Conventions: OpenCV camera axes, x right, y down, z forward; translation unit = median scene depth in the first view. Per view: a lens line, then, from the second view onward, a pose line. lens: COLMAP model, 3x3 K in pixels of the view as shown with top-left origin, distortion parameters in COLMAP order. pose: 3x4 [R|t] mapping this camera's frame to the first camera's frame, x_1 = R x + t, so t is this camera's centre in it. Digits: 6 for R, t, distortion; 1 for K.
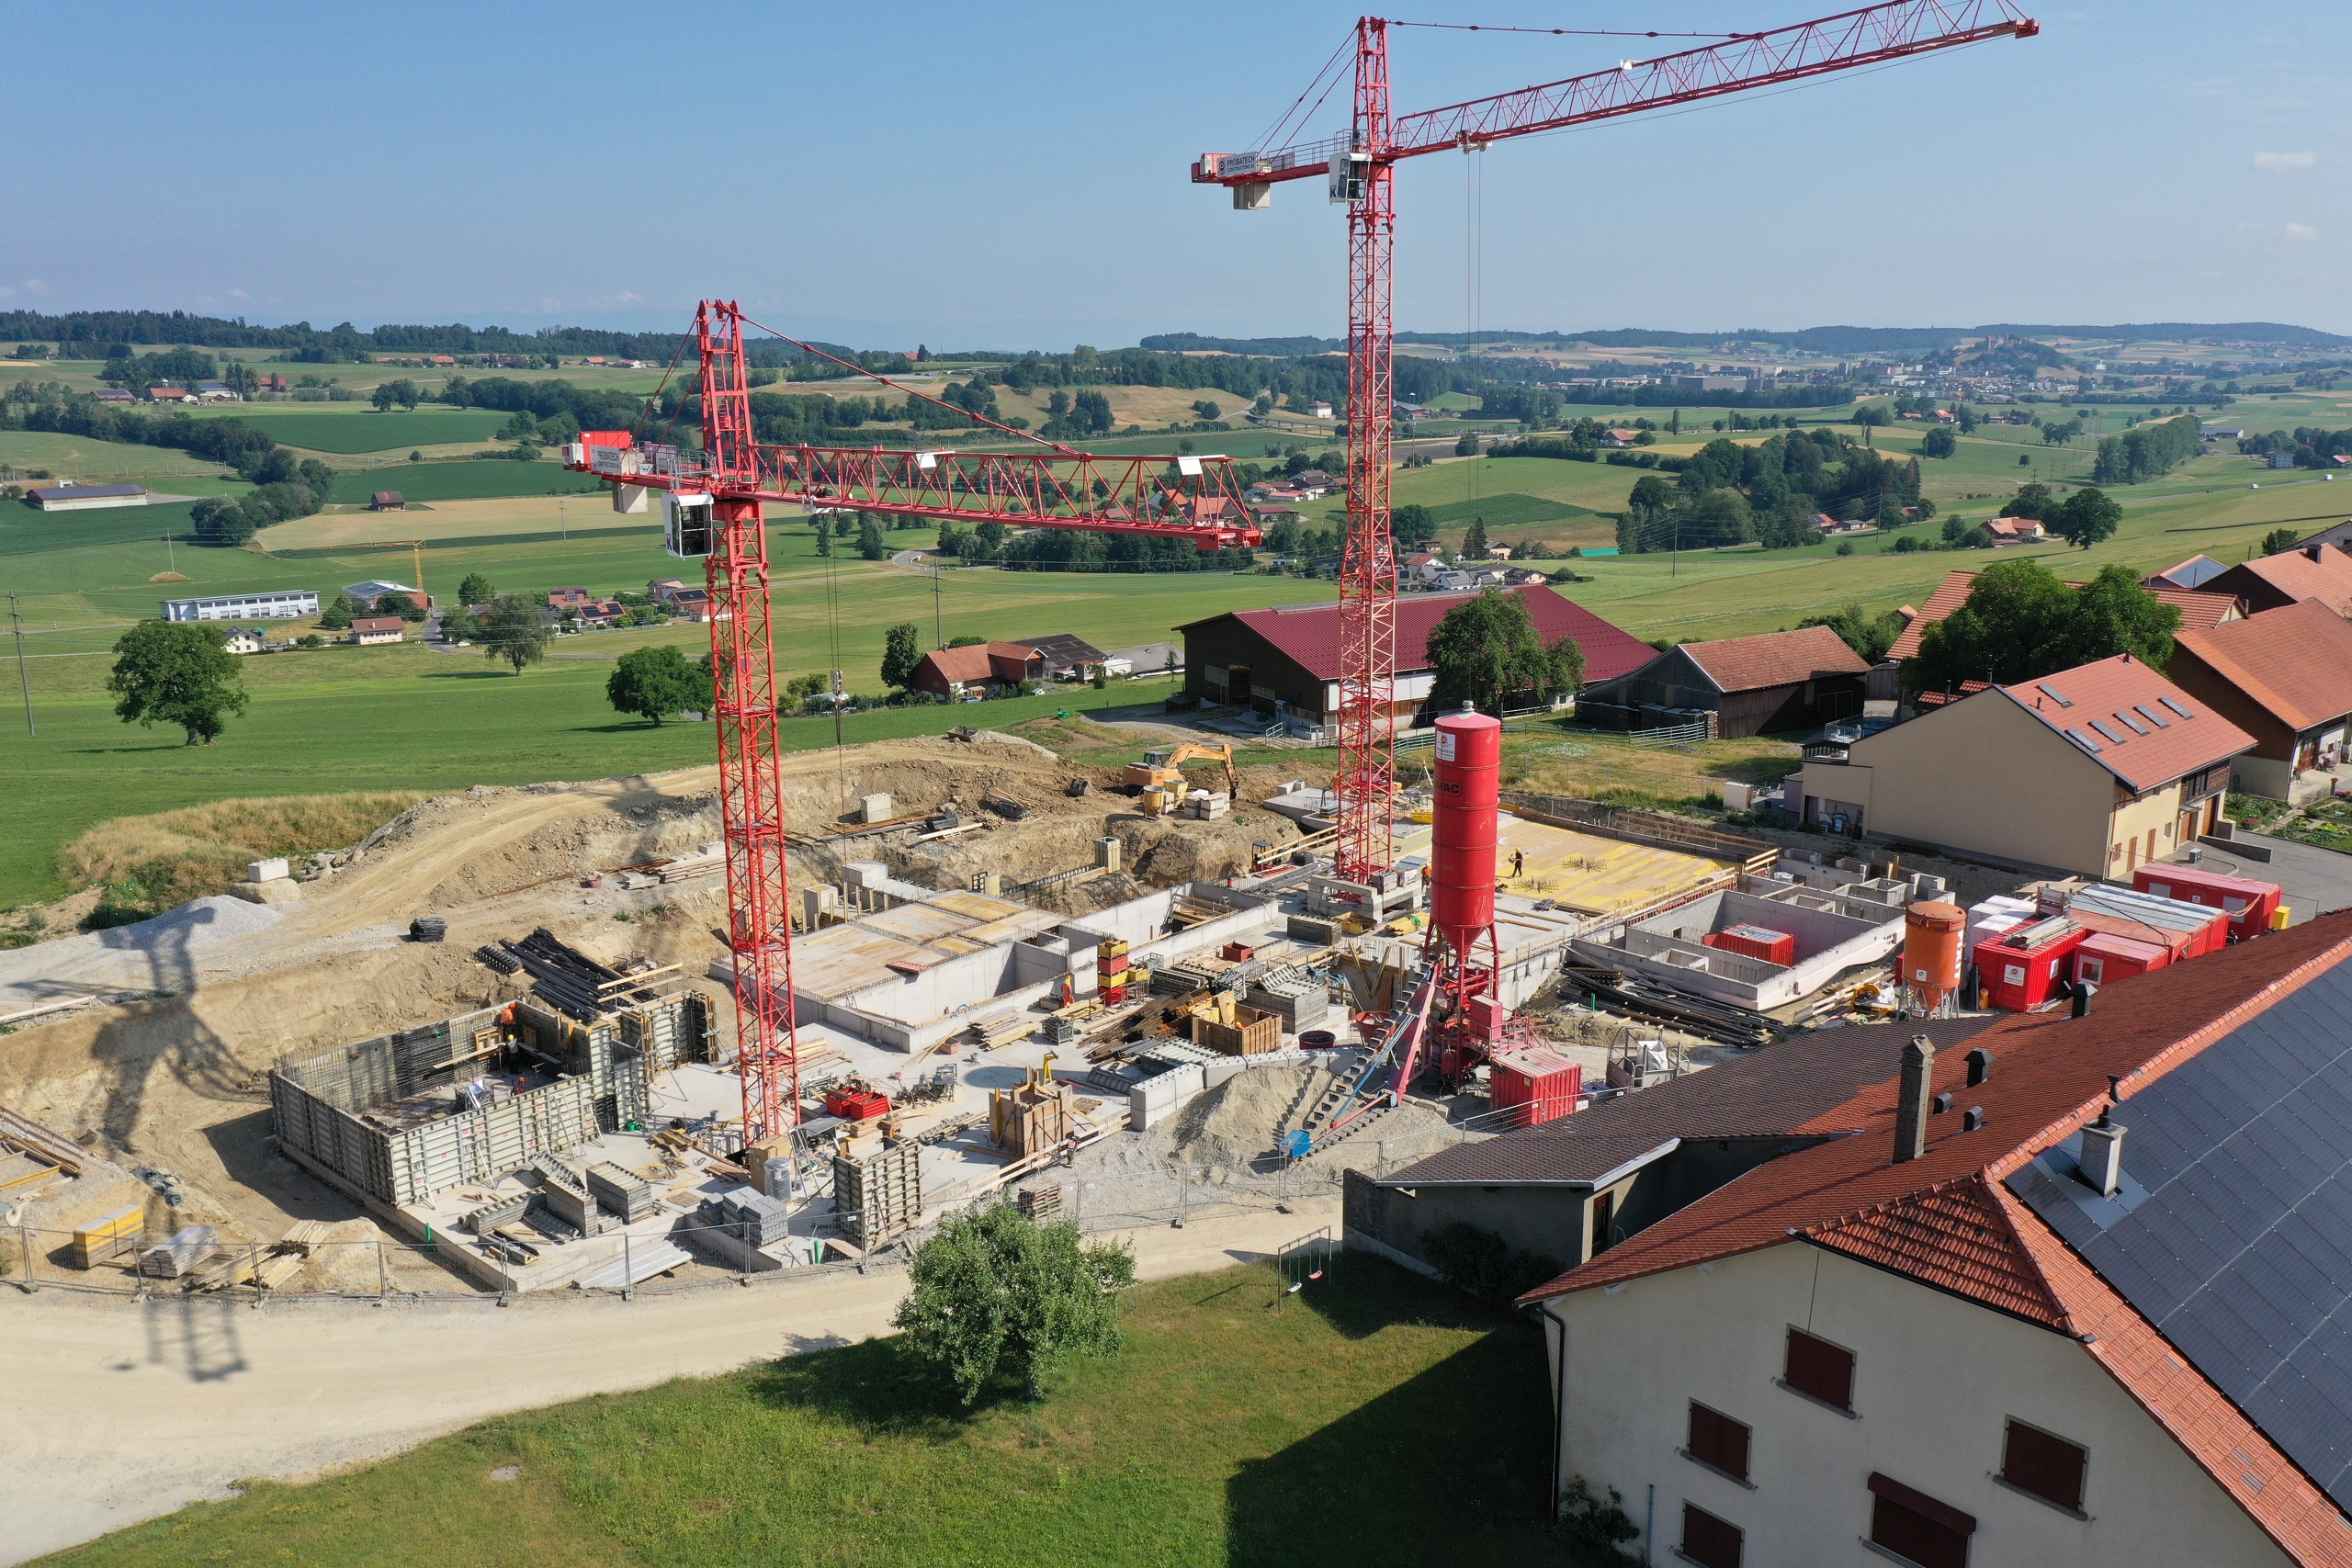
lens RADIAL K [[1907.5, 0, 1200.6], [0, 1907.5, 778.2], [0, 0, 1]] dist [0.007597, -0.015446]
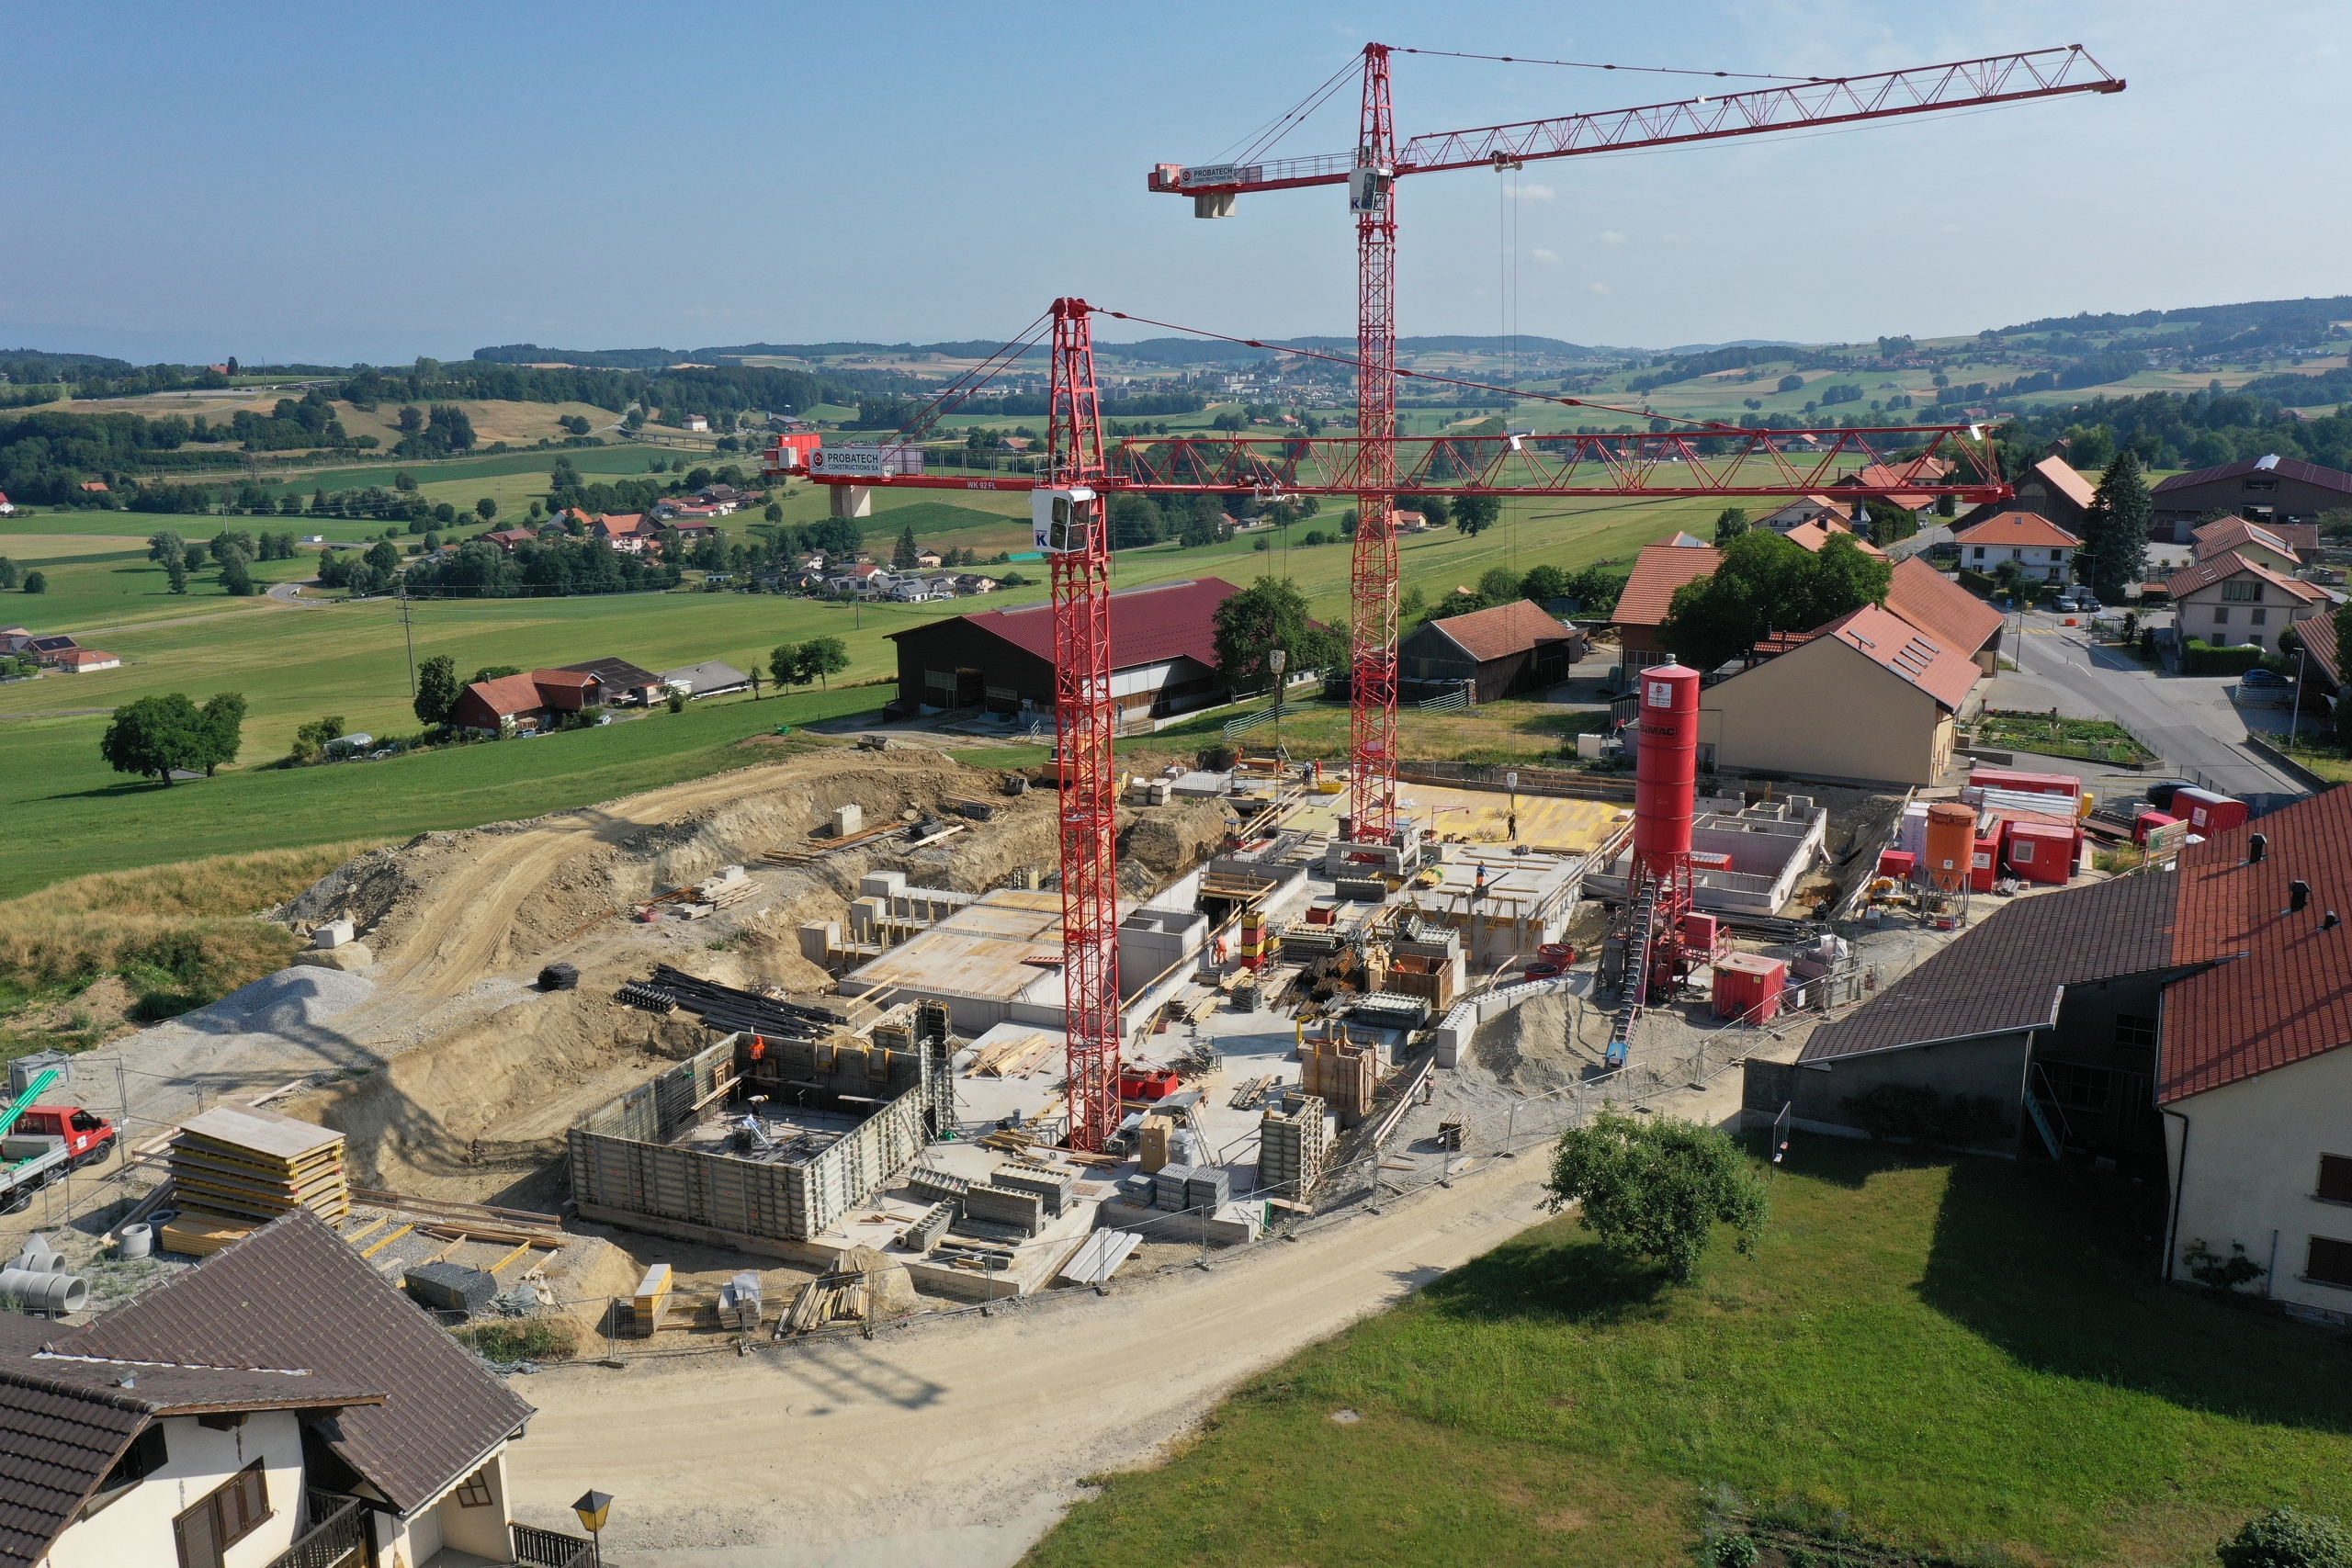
lens RADIAL K [[1907.5, 0, 1171.0], [0, 1907.5, 799.2], [0, 0, 1]] dist [0.007597, -0.015446]
pose [[0.936239, -0.081286, 0.341833, -0.345331], [0.079936, 0.996636, 0.018060, 0.000405], [-0.342151, 0.010416, 0.939587, 0.020985]]
